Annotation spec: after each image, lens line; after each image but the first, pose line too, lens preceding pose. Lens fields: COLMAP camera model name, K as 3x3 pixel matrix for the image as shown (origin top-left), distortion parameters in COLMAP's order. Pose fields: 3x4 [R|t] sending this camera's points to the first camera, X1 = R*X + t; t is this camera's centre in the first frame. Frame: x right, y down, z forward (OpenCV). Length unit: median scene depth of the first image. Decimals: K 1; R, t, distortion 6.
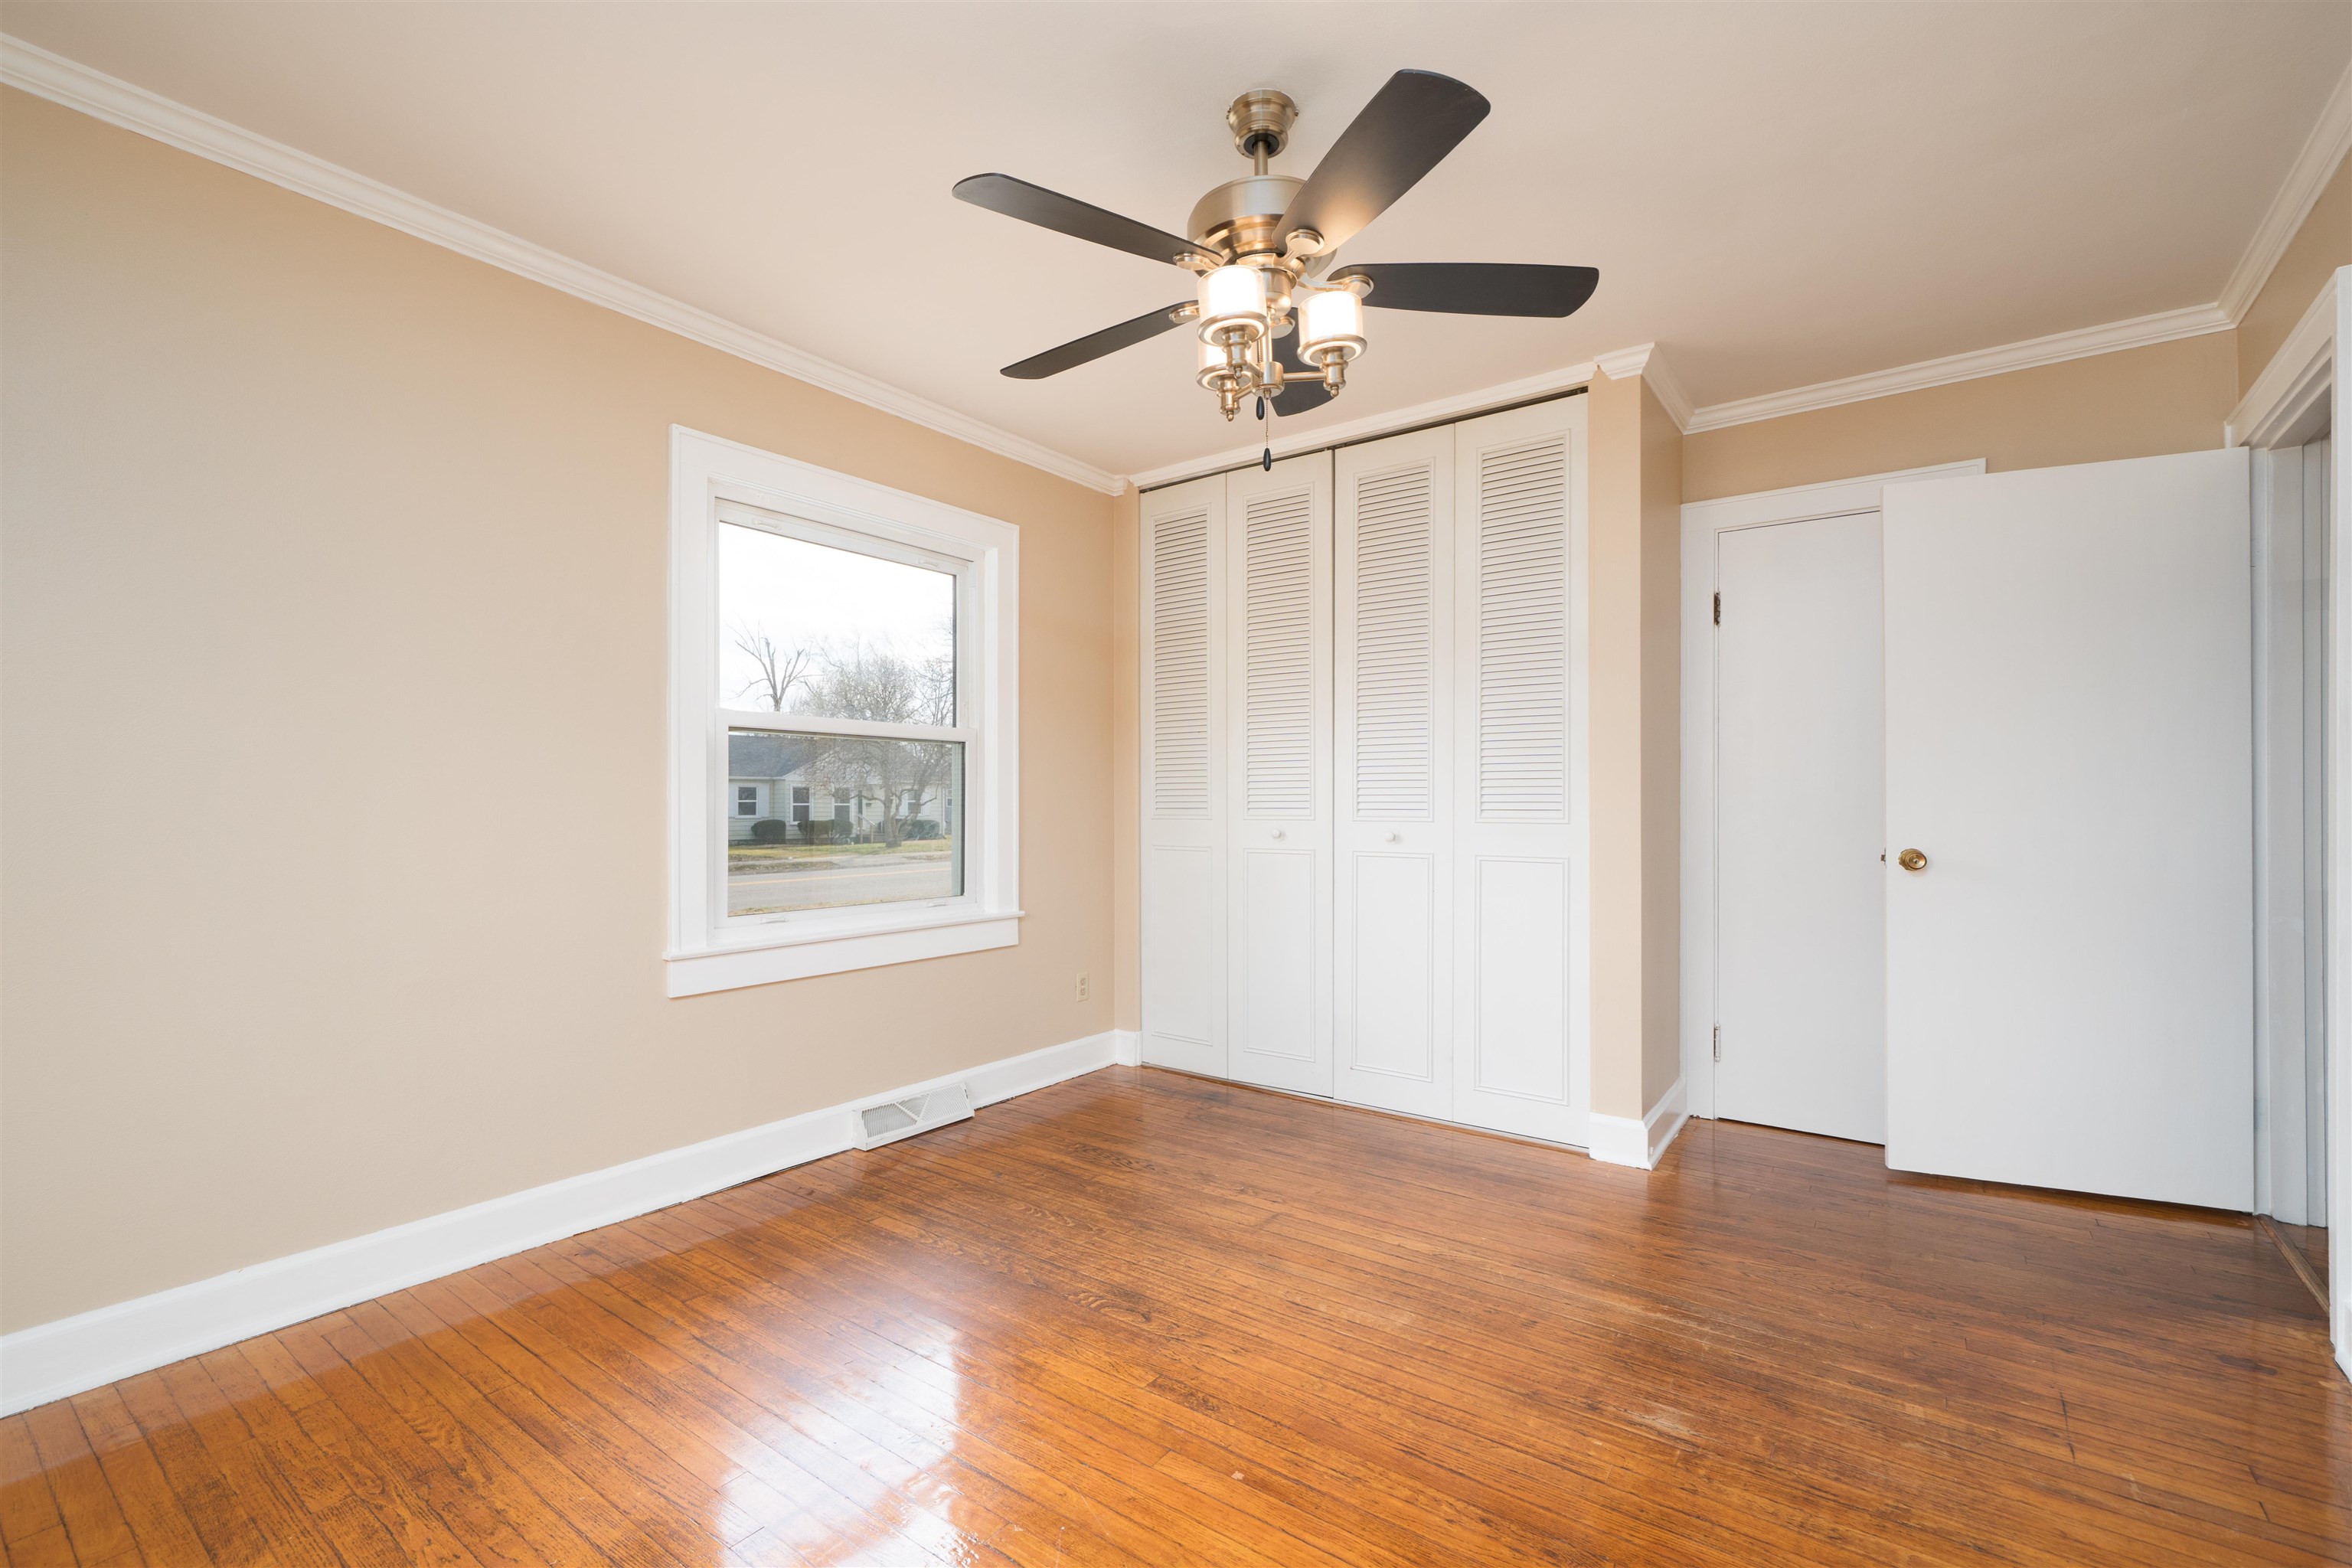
lens RADIAL K [[1033.5, 0, 1168.6], [0, 1033.5, 797.1], [0, 0, 1]] dist [-0.000338, 0.000054]
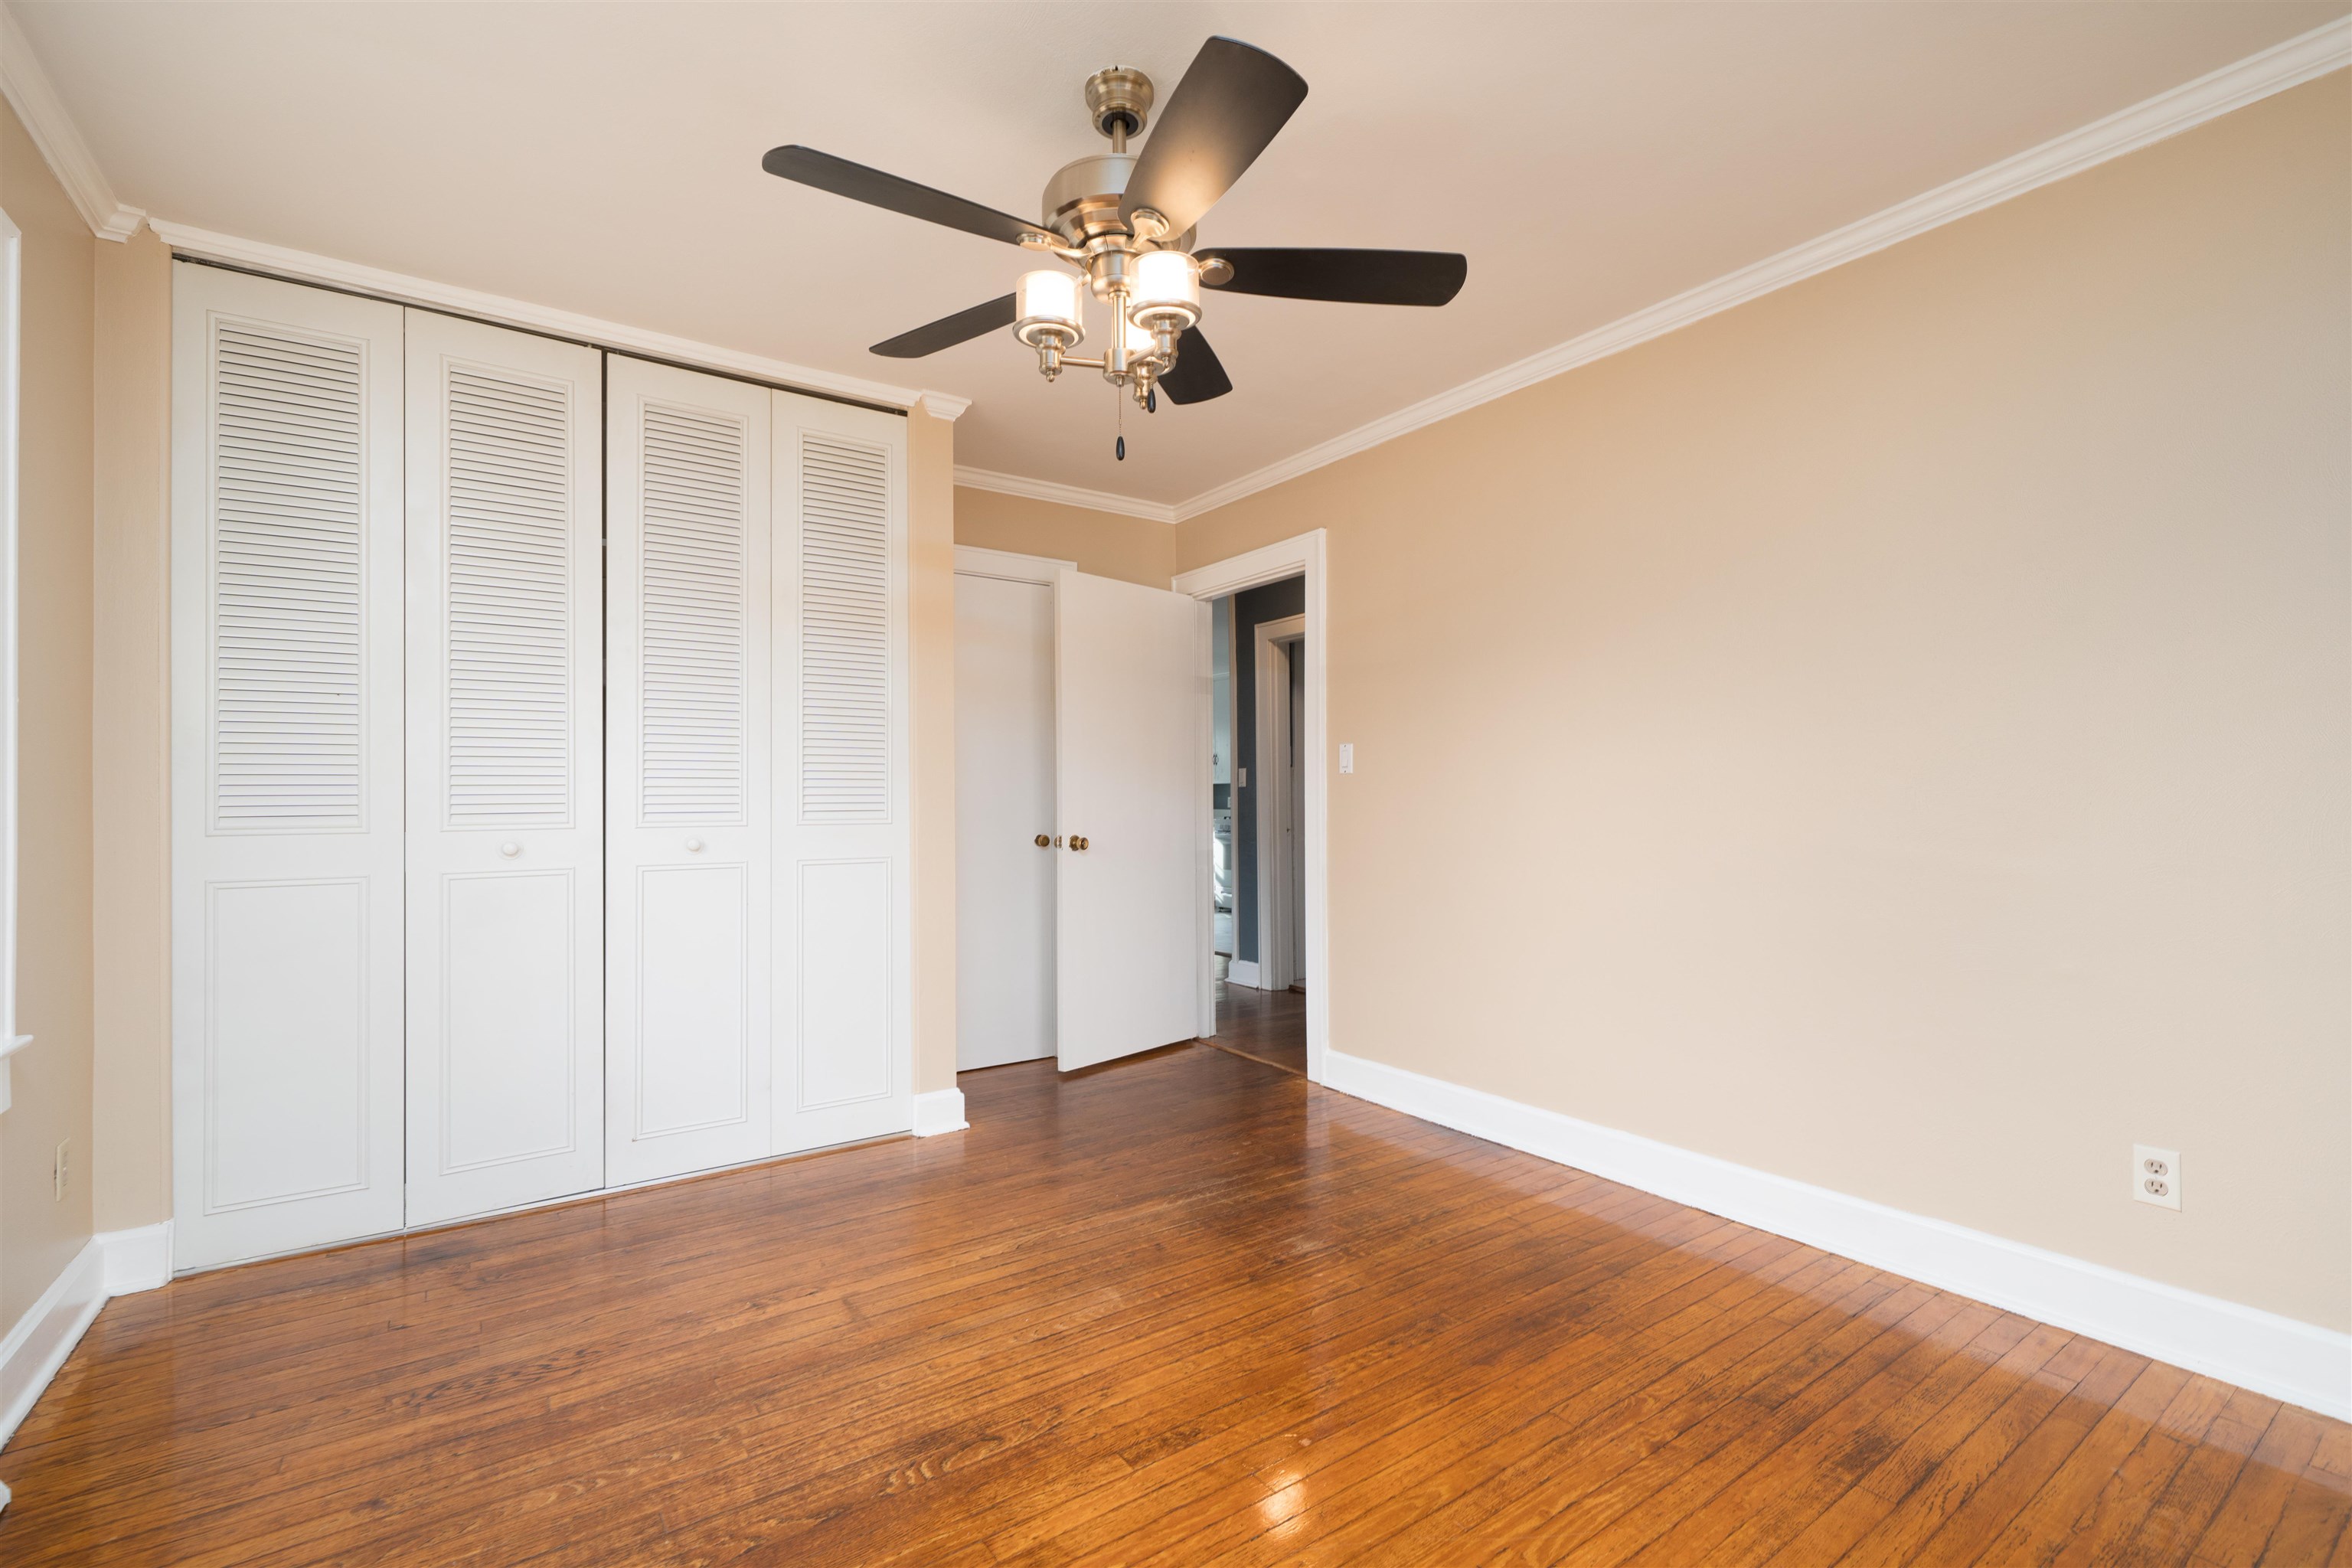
lens RADIAL K [[1026.2, 0, 1161.9], [0, 1026.2, 786.4], [0, 0, 1]] dist [0.001135, 0.000453]
pose [[0.322769, 0.011410, 0.946409, -0.578642], [0.002379, 0.999914, -0.012866, 0.002638], [-0.946475, 0.006404, 0.322714, 0.474508]]
